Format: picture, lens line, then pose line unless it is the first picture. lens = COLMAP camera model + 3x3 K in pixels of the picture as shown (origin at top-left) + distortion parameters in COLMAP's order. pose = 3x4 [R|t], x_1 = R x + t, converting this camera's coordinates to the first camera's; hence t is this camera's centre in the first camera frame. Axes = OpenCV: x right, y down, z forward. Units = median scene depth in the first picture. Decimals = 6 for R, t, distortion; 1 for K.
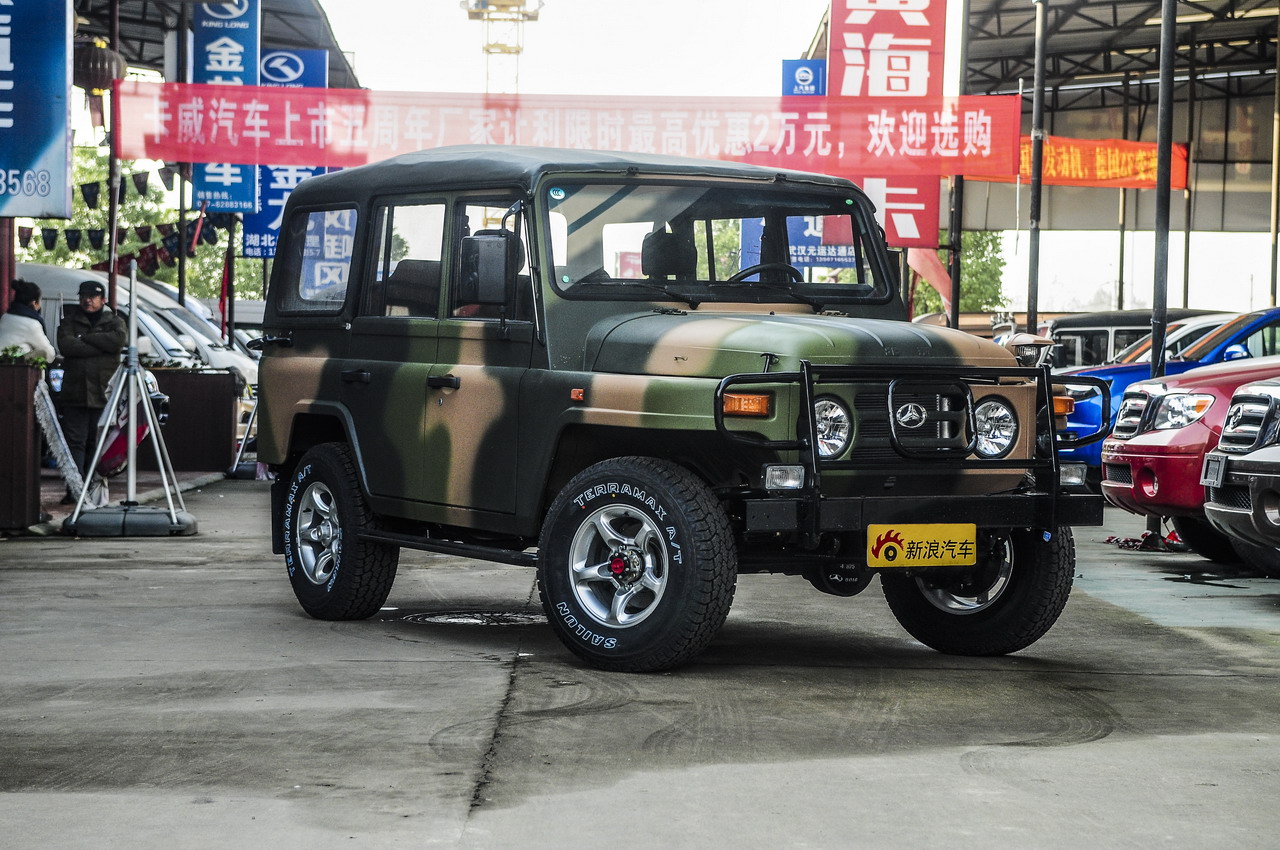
lens RADIAL K [[3012.3, 0, 640.0], [0, 3012.3, 425.0], [0, 0, 1]] dist [0.245409, 0.733749]
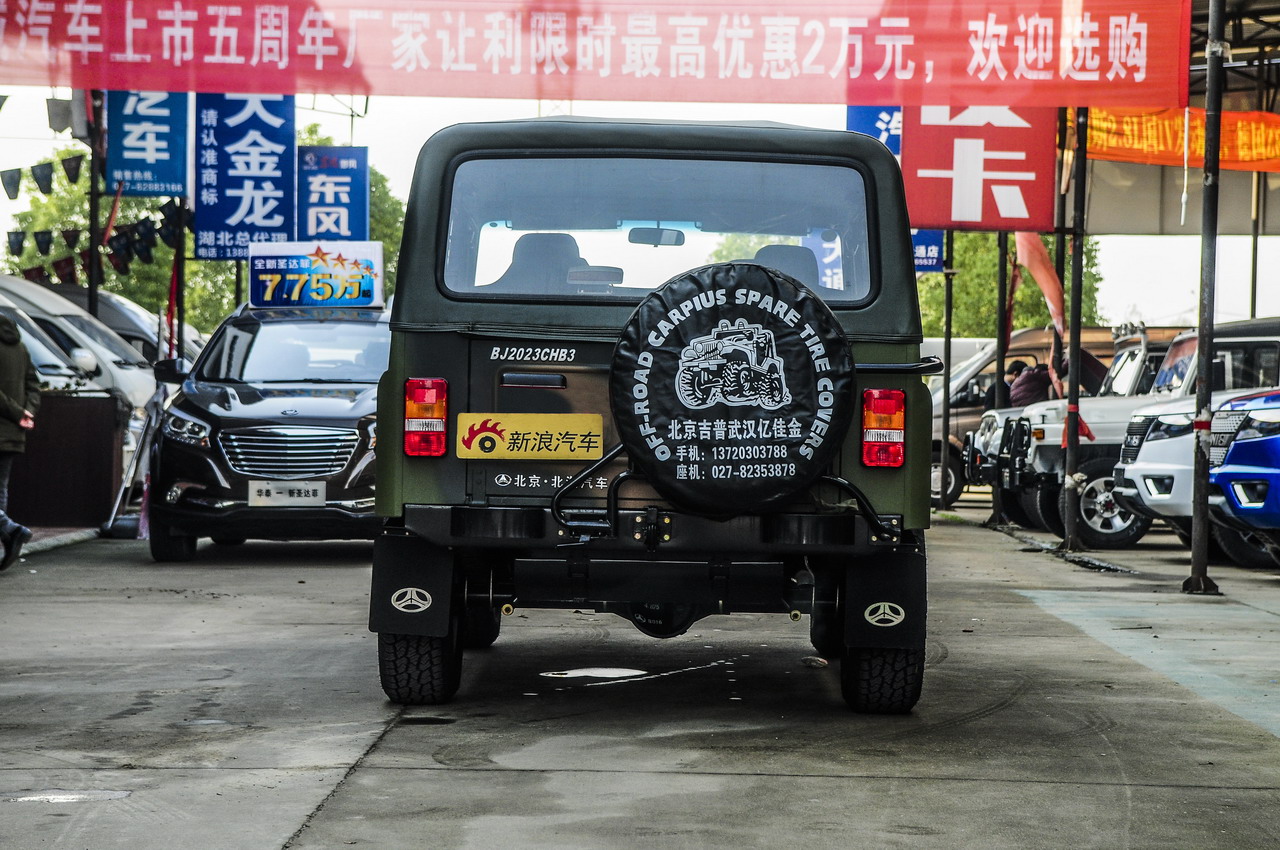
lens RADIAL K [[3012.3, 0, 640.0], [0, 3012.3, 425.0], [0, 0, 1]] dist [0.245409, 0.733749]
pose [[0.999745, 0.002020, -0.022491, 0.015978], [-0.002257, 0.999942, -0.010542, -0.002753], [0.022469, 0.010590, 0.999691, 0.302740]]
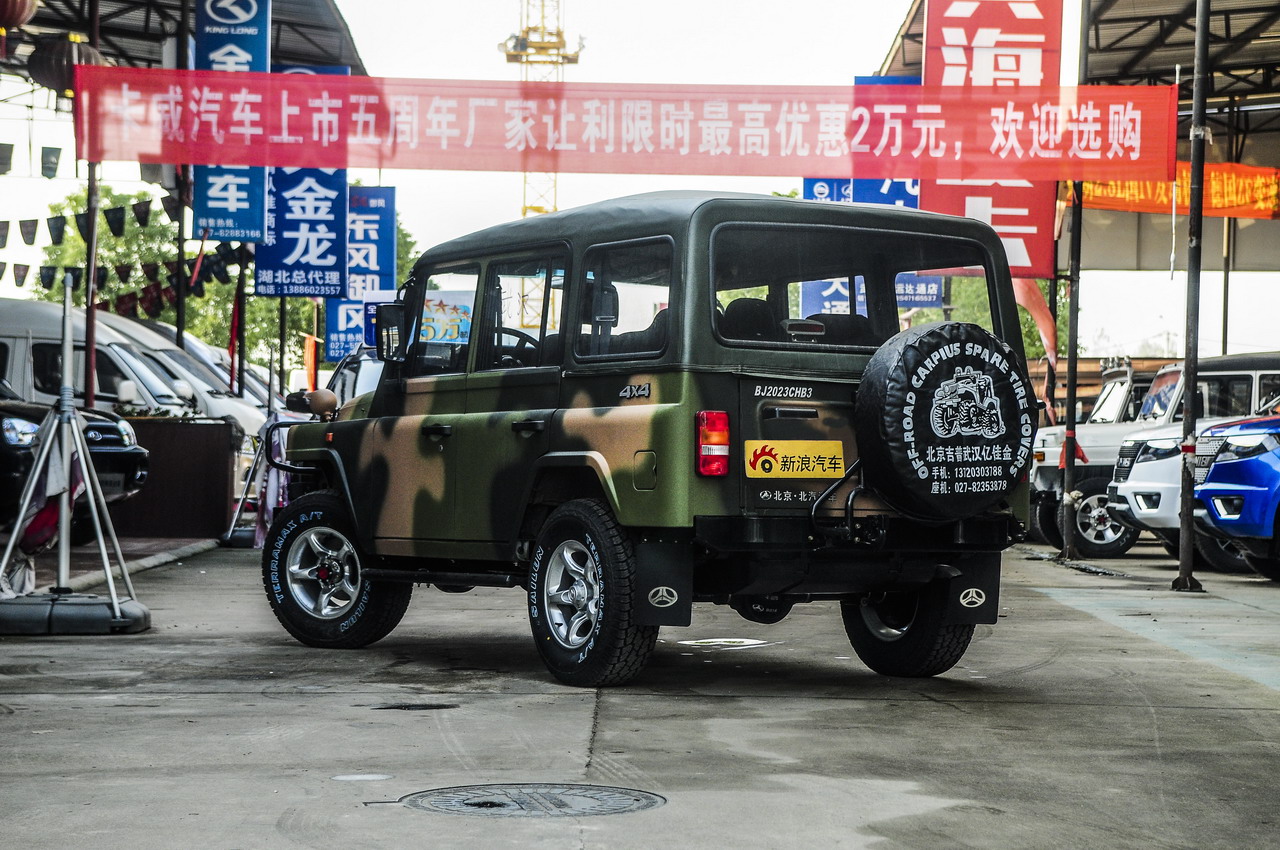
lens RADIAL K [[3012.3, 0, 640.0], [0, 3012.3, 425.0], [0, 0, 1]] dist [0.245409, 0.733749]
pose [[0.999923, 0.001794, -0.012255, -0.009395], [-0.002011, 0.999840, -0.017769, -0.001956], [0.012221, 0.017792, 0.999767, 0.176463]]
